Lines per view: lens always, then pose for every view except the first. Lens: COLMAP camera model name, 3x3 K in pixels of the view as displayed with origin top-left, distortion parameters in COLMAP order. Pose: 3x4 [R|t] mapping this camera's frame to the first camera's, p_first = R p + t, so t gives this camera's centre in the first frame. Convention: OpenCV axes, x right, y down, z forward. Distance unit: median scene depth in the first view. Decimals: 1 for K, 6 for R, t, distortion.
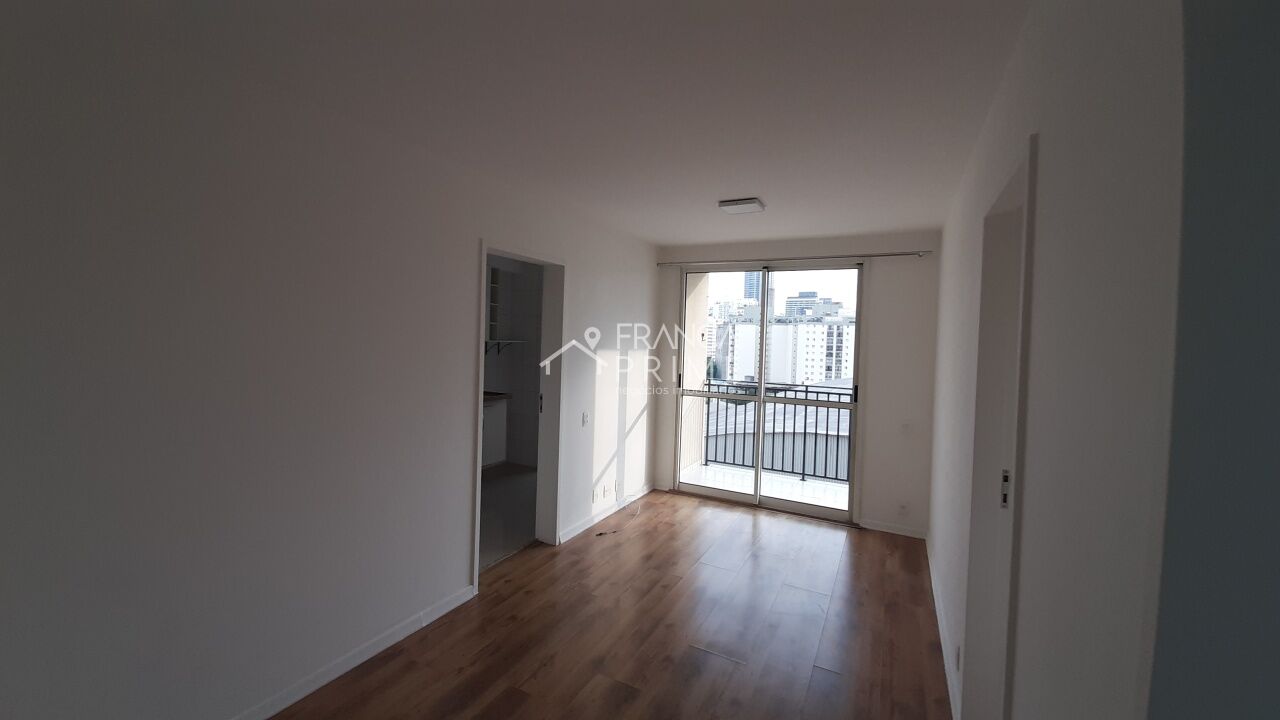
lens RADIAL K [[500.8, 0, 636.4], [0, 500.8, 347.1], [0, 0, 1]] dist [-0.008792, -0.001838]
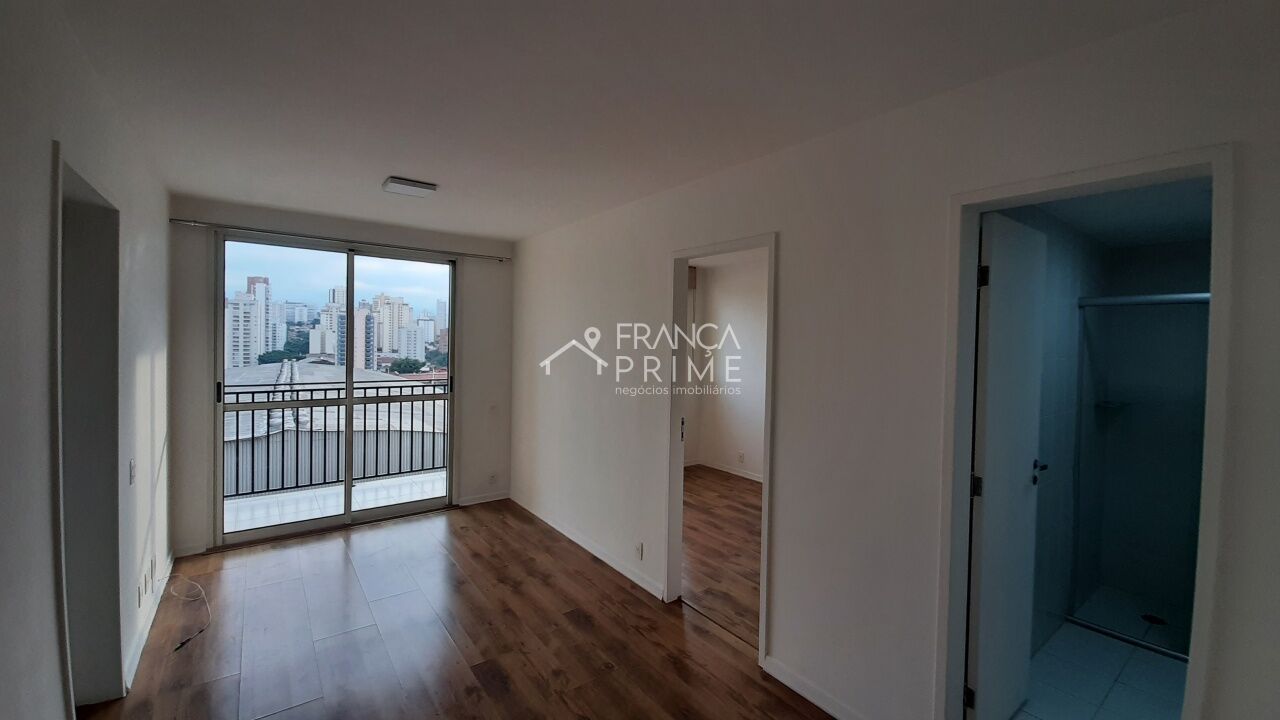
lens RADIAL K [[500.8, 0, 640.3], [0, 500.8, 344.6], [0, 0, 1]] dist [-0.008792, -0.001838]
pose [[0.423553, -0.033378, 0.905256, -0.349537], [0.010597, 0.999435, 0.031892, -0.018999], [-0.905810, -0.003915, 0.423667, 0.191565]]
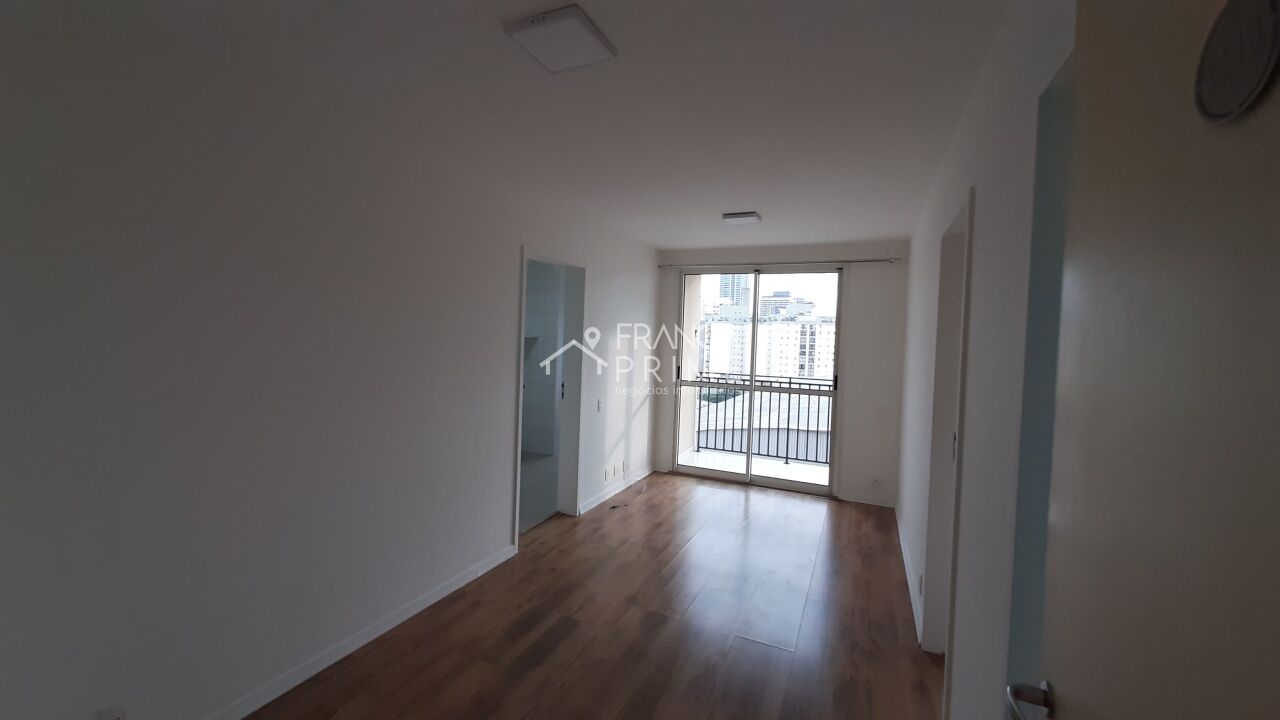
lens RADIAL K [[500.8, 0, 635.7], [0, 500.8, 350.0], [0, 0, 1]] dist [-0.008792, -0.001838]
pose [[0.998901, 0.001248, 0.046844, -0.069953], [-0.001648, 0.999962, 0.008510, 0.009746], [-0.046832, -0.008578, 0.998866, -0.116027]]
